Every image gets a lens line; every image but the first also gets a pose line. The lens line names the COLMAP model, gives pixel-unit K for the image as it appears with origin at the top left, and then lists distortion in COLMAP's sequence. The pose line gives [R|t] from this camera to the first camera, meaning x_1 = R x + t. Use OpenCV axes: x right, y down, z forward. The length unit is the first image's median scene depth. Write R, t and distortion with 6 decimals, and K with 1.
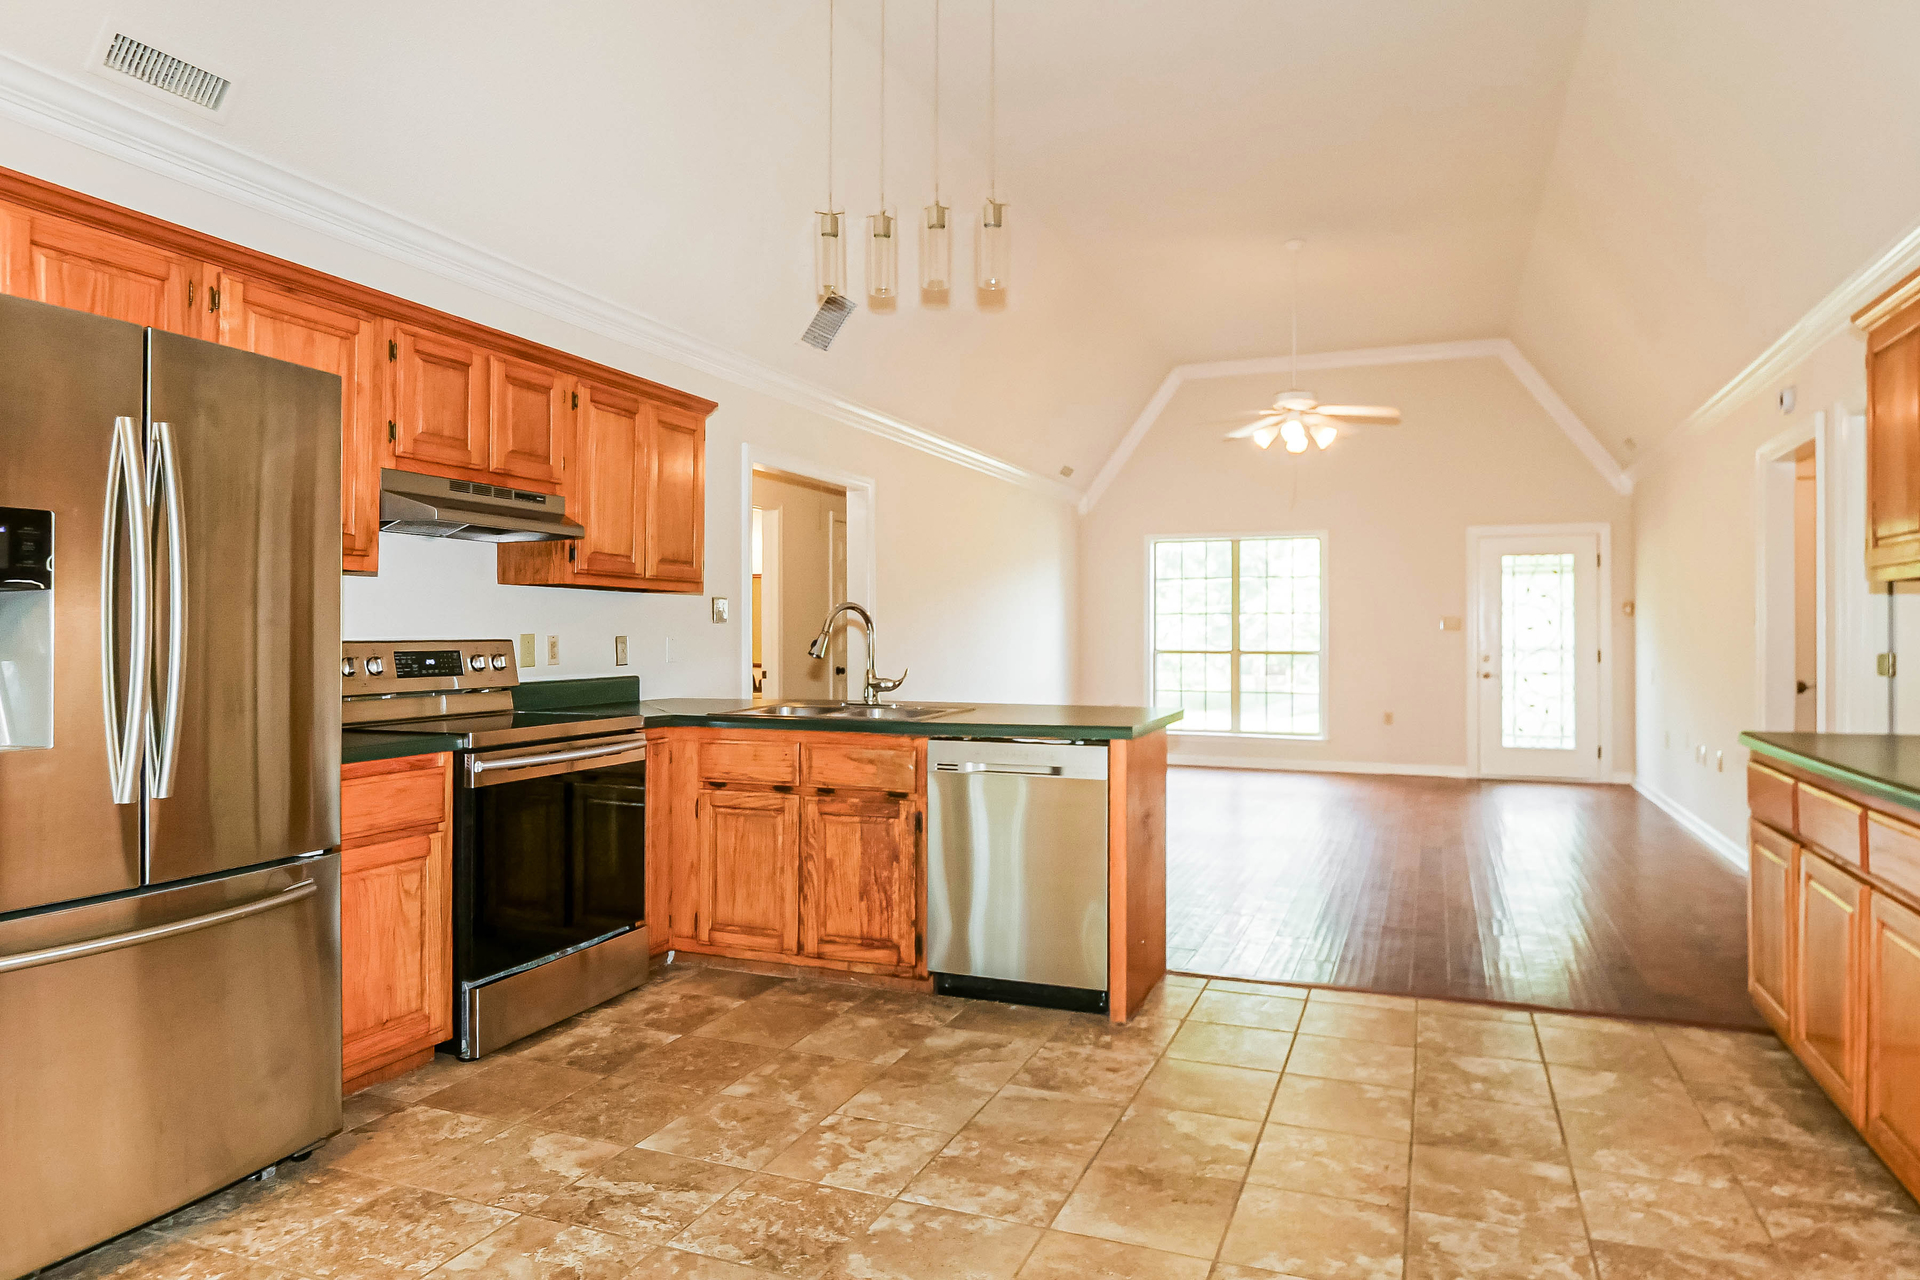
lens RADIAL K [[1131.1, 0, 992.5], [0, 1131.1, 630.6], [0, 0, 1]] dist [-0.003894, -0.008291]
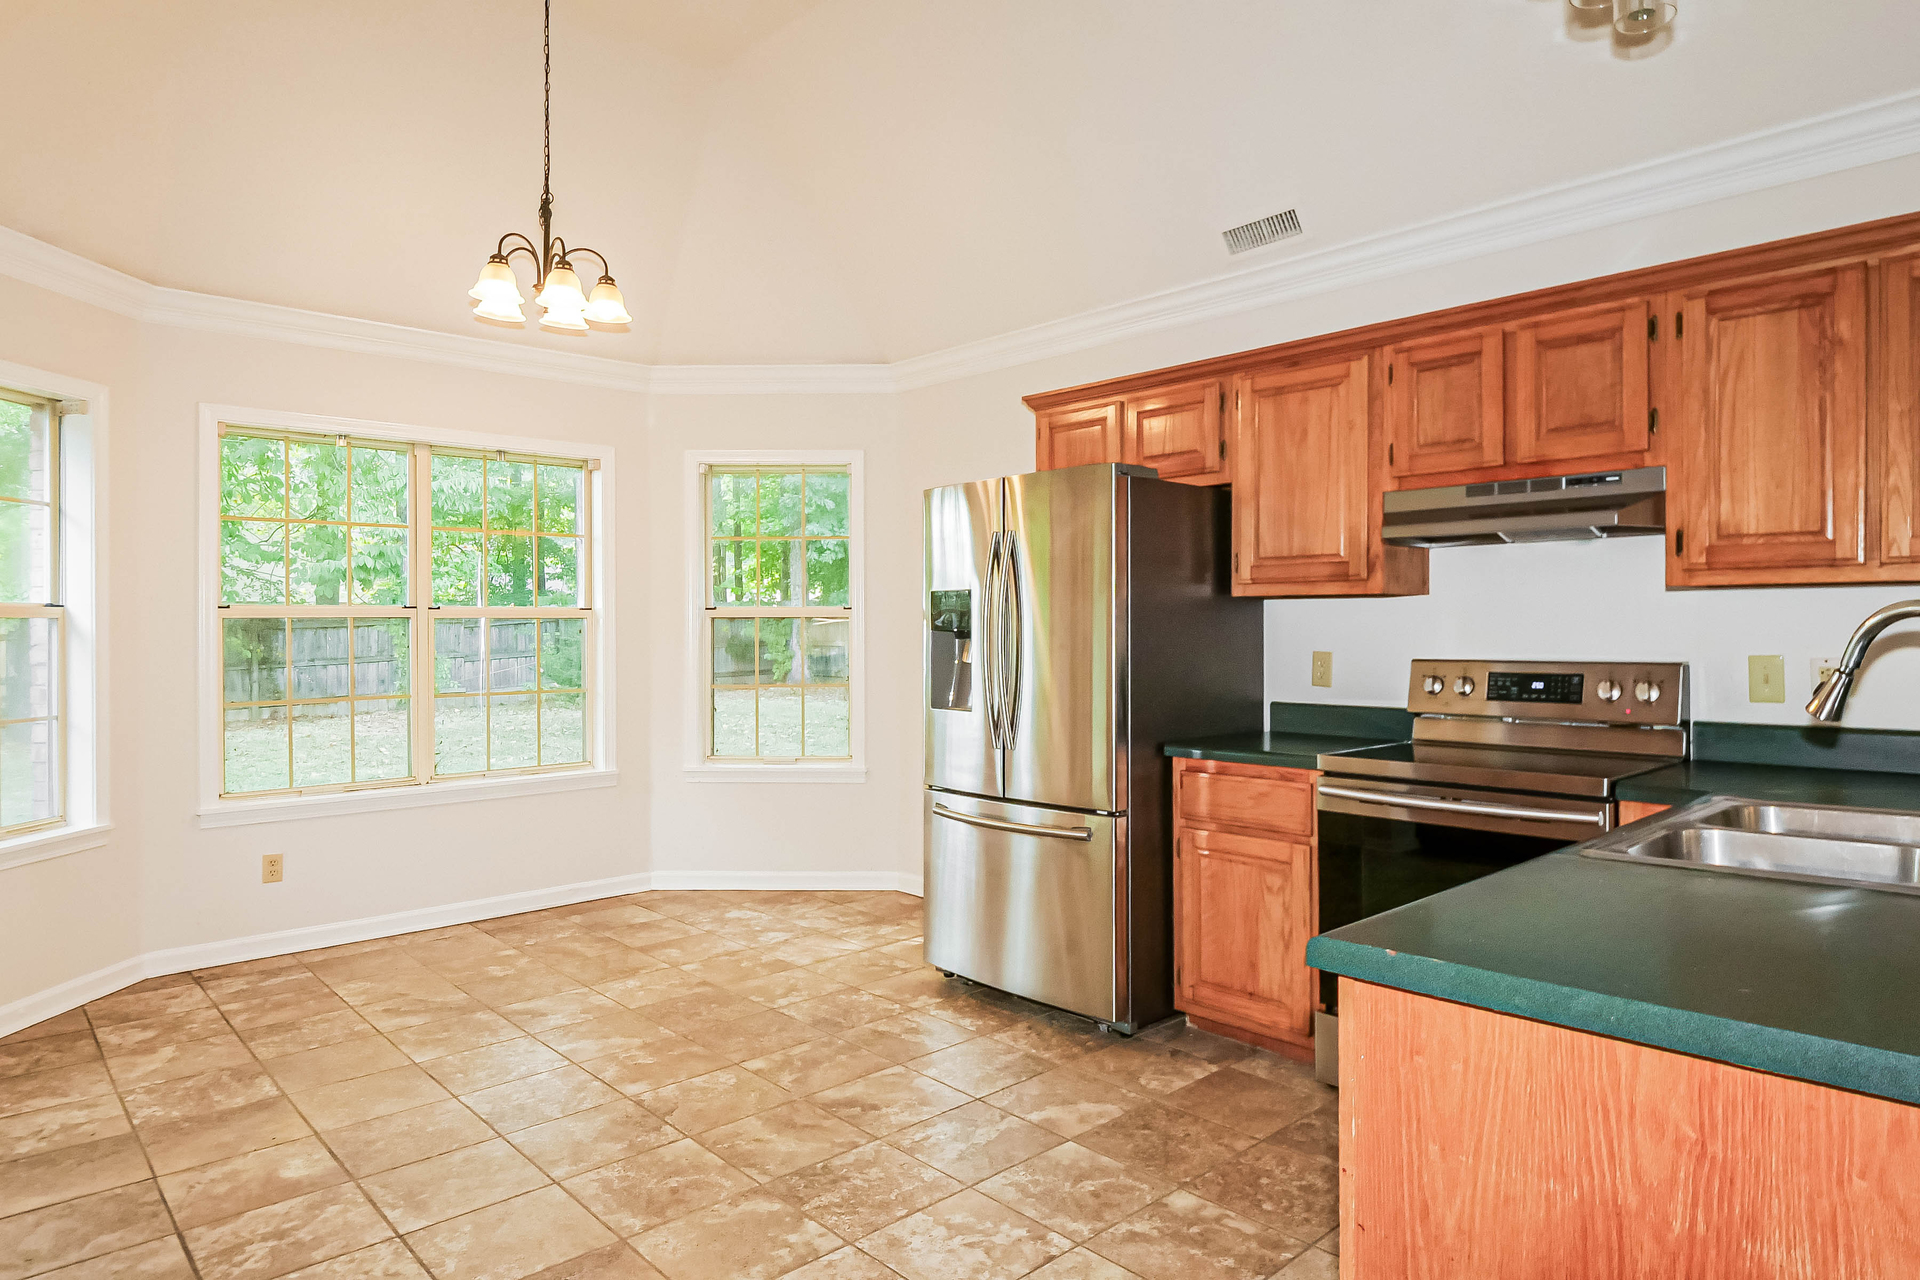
lens RADIAL K [[1131.1, 0, 993.8], [0, 1131.1, 629.4], [0, 0, 1]] dist [-0.003894, -0.008291]
pose [[-0.419923, 0.002045, -0.907558, 0.486530], [0.009285, 0.999955, -0.002043, -0.018425], [0.907512, -0.009285, -0.419923, 0.990183]]
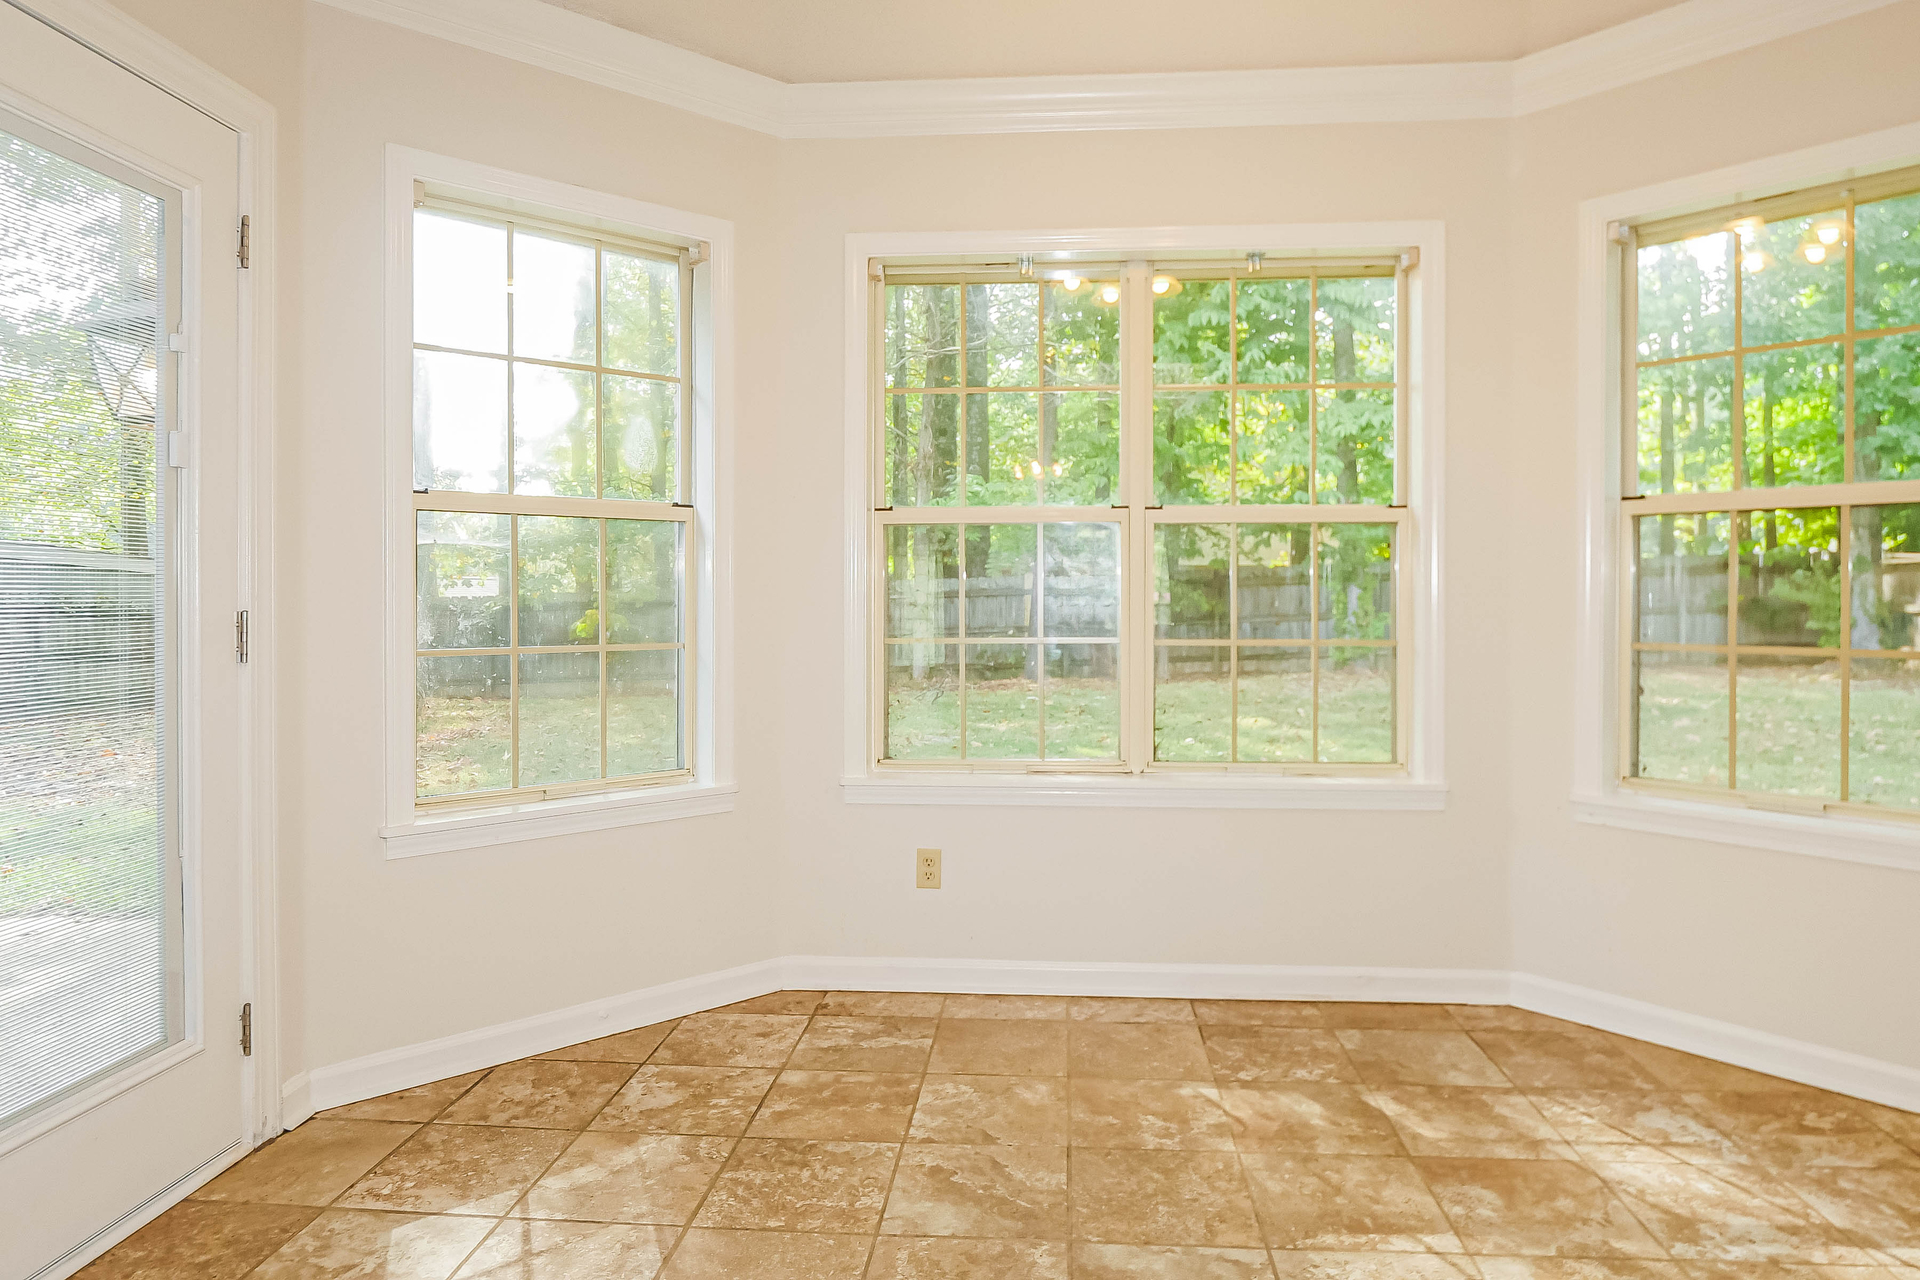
lens RADIAL K [[1131.1, 0, 991.8], [0, 1131.1, 602.1], [0, 0, 1]] dist [-0.003894, -0.008291]
pose [[-0.953503, -0.001185, -0.301383, -0.065681], [-0.000948, 0.999999, -0.000931, 0.022078], [0.301383, -0.000602, -0.953503, 0.628003]]
